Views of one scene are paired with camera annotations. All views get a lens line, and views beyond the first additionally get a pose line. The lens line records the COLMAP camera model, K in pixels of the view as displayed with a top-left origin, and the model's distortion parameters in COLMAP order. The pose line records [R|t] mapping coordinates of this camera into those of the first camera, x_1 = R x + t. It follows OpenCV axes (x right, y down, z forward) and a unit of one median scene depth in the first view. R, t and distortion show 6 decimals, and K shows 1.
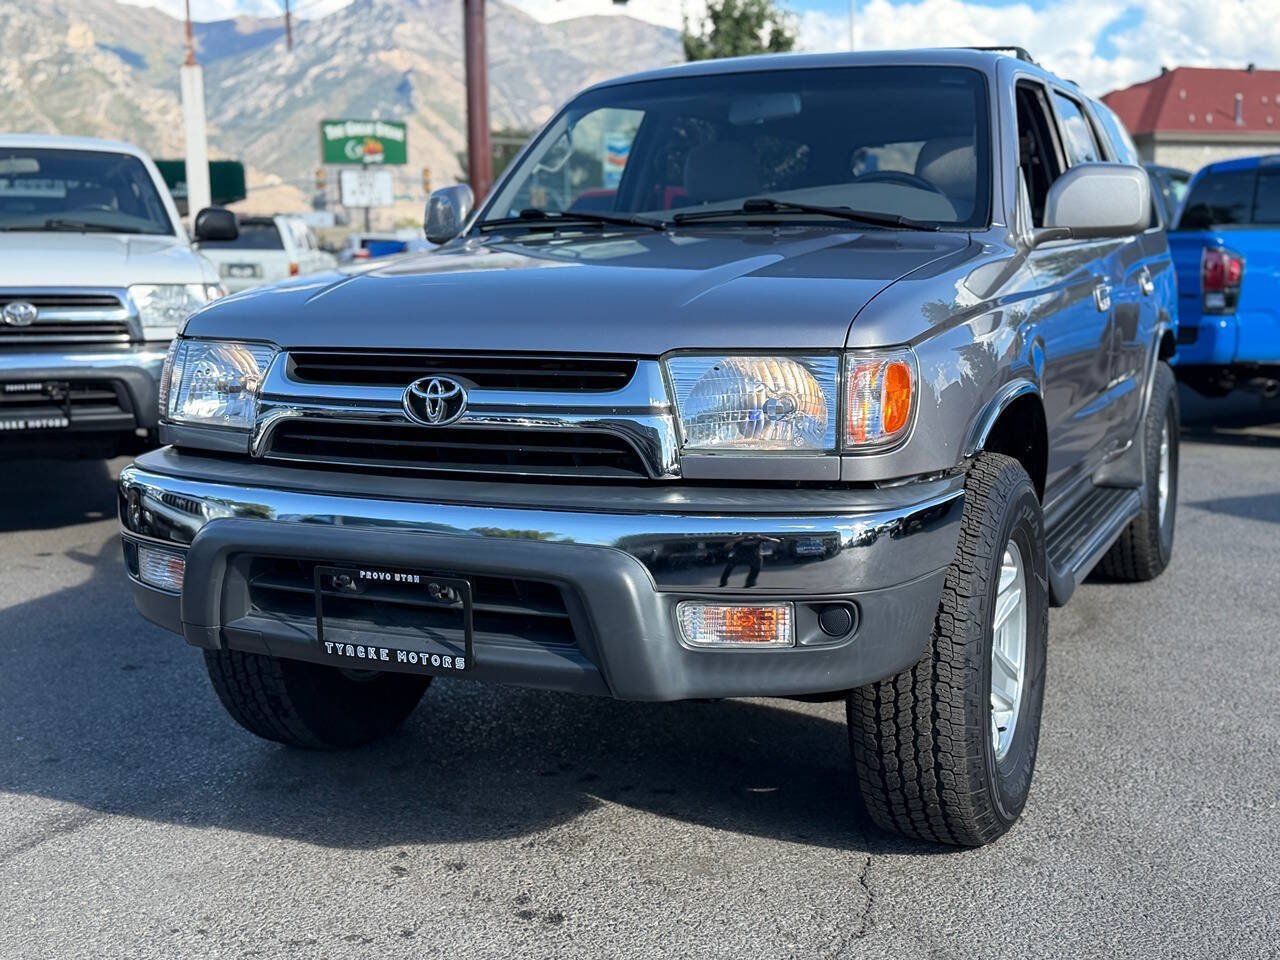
lens RADIAL K [[1547.7, 0, 640.0], [0, 1547.7, 480.0], [0, 0, 1]] dist [0.216022, -0.513077]
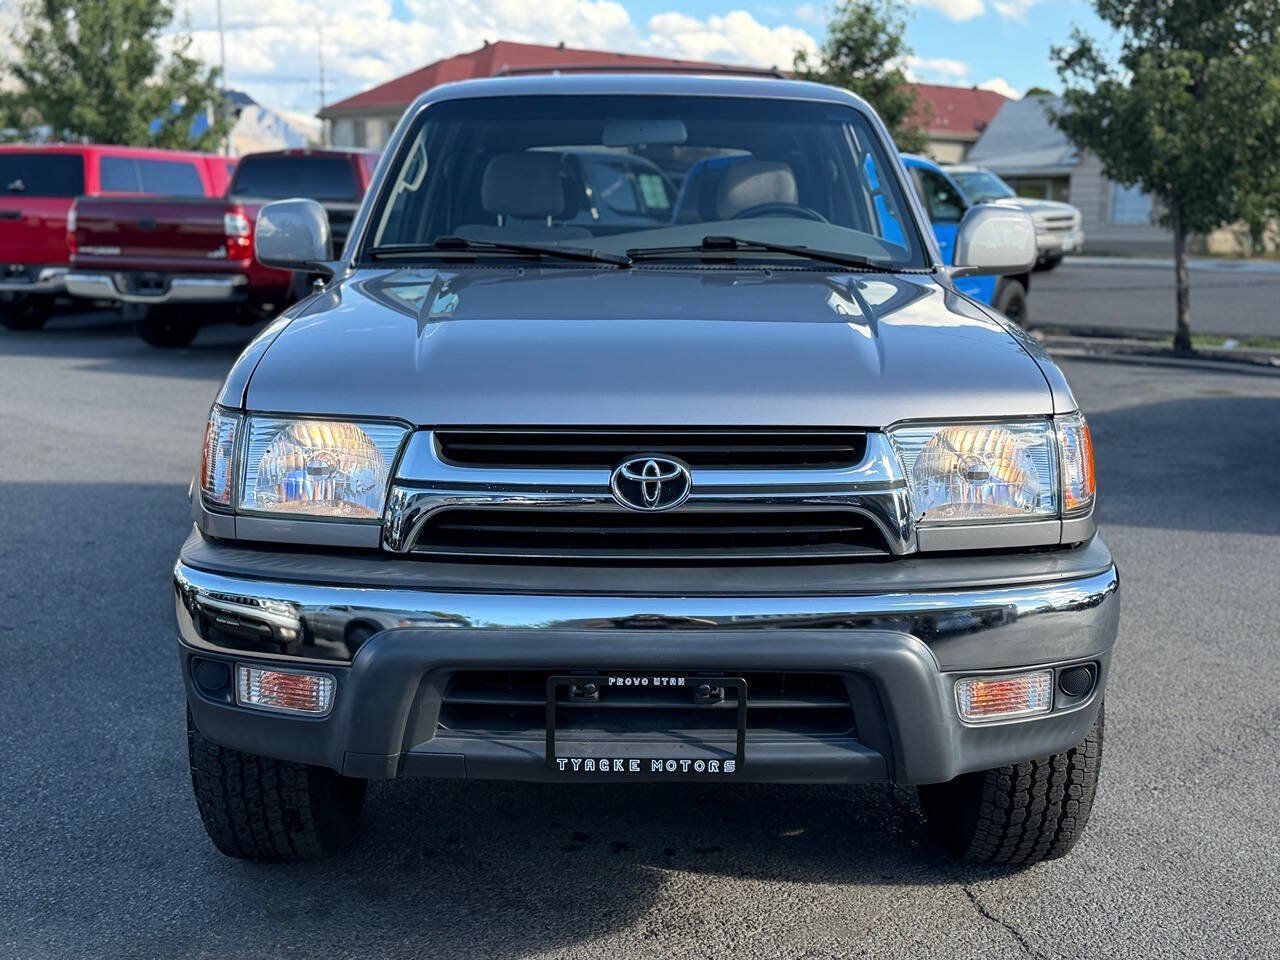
lens RADIAL K [[1547.7, 0, 640.0], [0, 1547.7, 480.0], [0, 0, 1]] dist [0.216022, -0.513077]
pose [[0.908218, -0.058138, 0.414440, -0.504600], [0.046516, 0.998191, 0.038091, -0.086039], [-0.415905, -0.015317, 0.909279, 0.159097]]
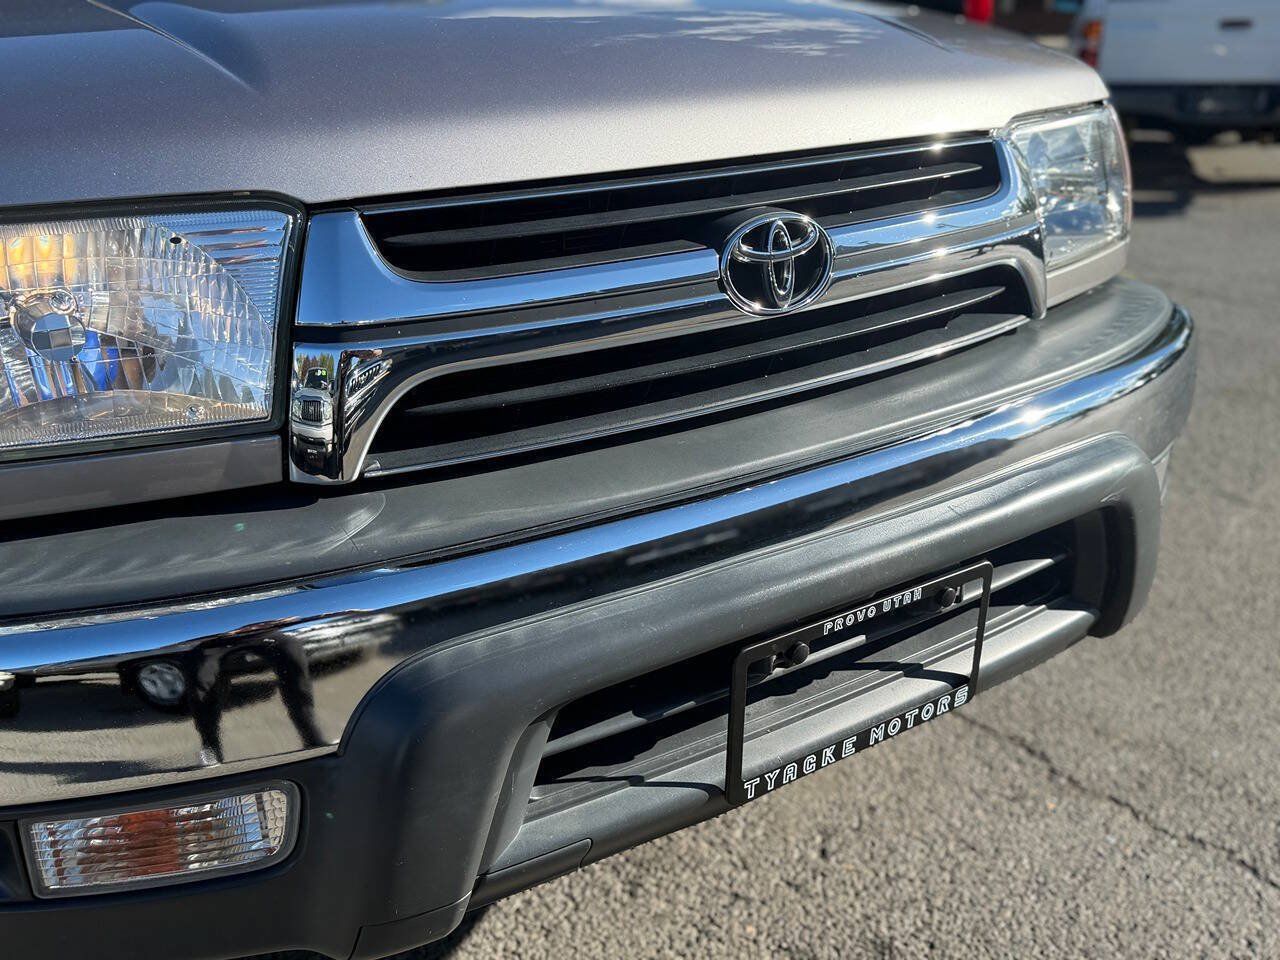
lens RADIAL K [[1143.5, 0, 652.9], [0, 1143.5, 487.7], [0, 0, 1]] dist [0.158577, -0.320556]
pose [[0.528525, -0.321001, 0.785888, -0.463495], [0.143030, 0.946190, 0.290287, -0.094665], [-0.836782, -0.041018, 0.545998, 0.799047]]
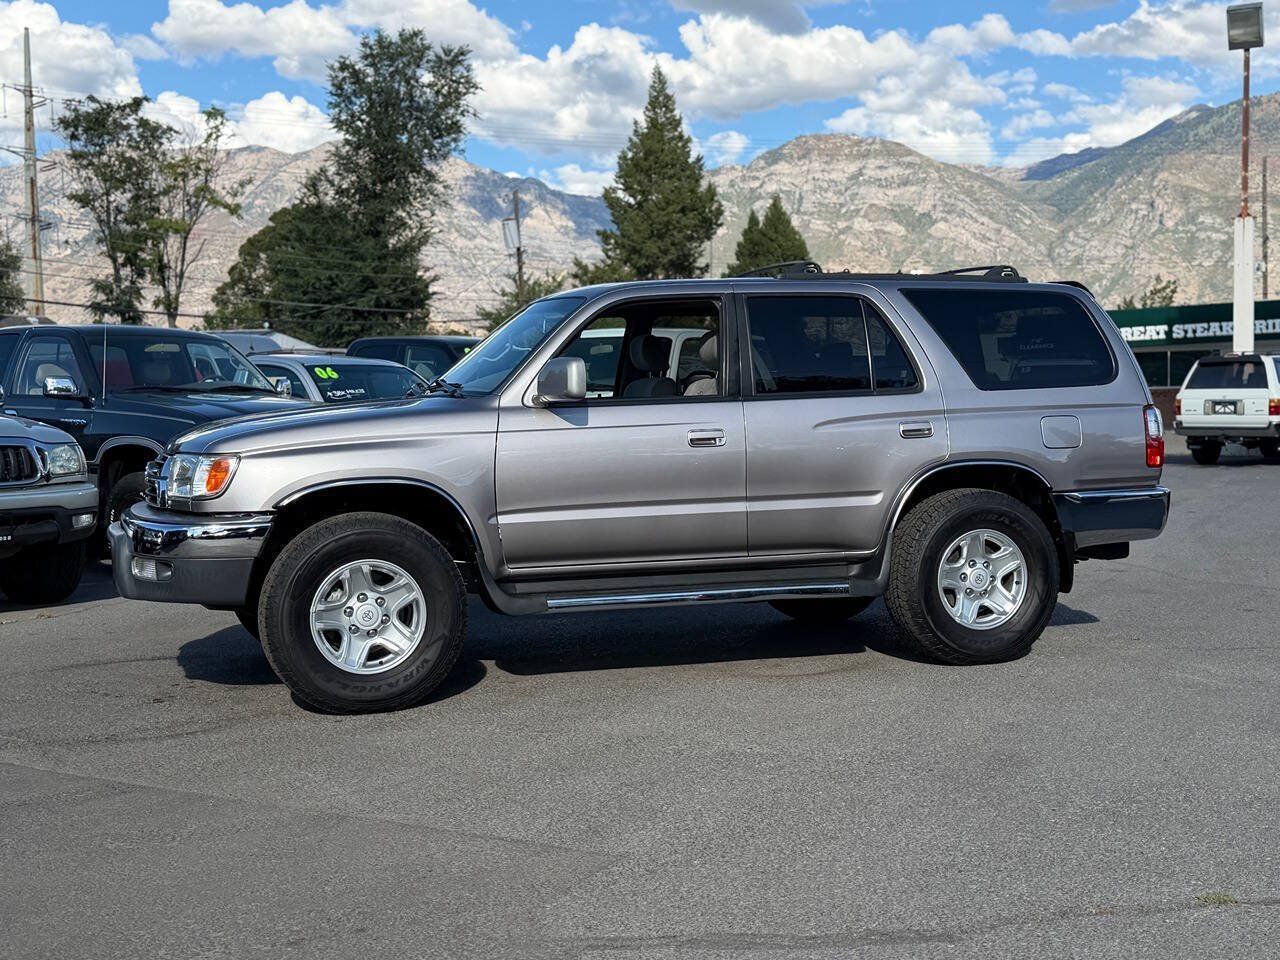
lens RADIAL K [[1547.1, 0, 631.8], [0, 1547.1, 480.4], [0, 0, 1]] dist [0.214812, -0.499512]
pose [[0.682005, 0.034019, -0.730556, 2.049069], [-0.094944, 0.994583, -0.042321, -0.008715], [0.725159, 0.098224, 0.681540, -0.087610]]
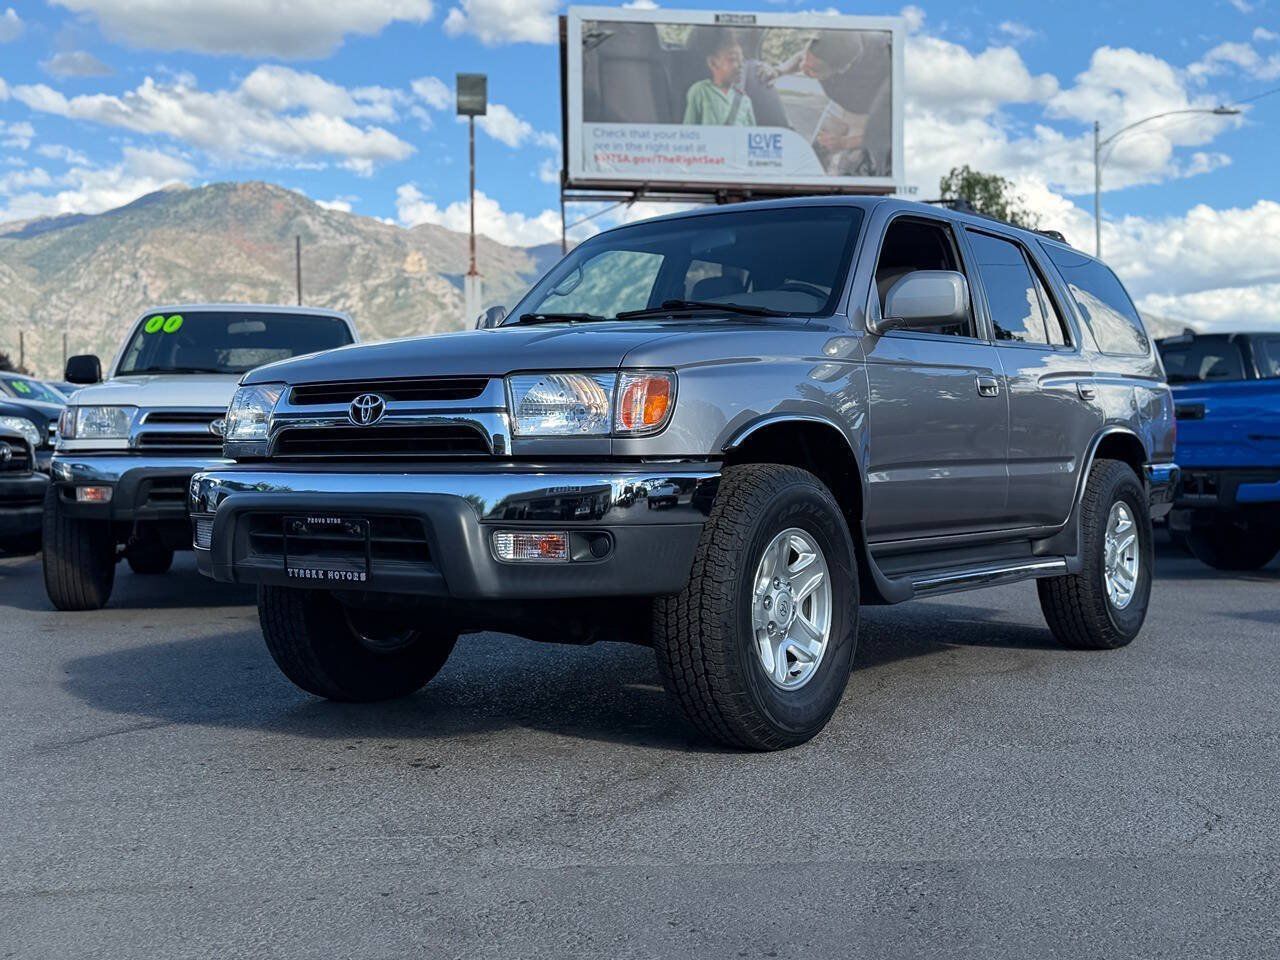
lens RADIAL K [[1547.1, 0, 631.8], [0, 1547.1, 480.4], [0, 0, 1]] dist [0.214812, -0.499512]
pose [[0.981328, 0.005826, -0.192251, 0.394966], [-0.030659, 0.991499, -0.126450, 0.192444], [0.189880, 0.129983, 0.973165, -0.390415]]
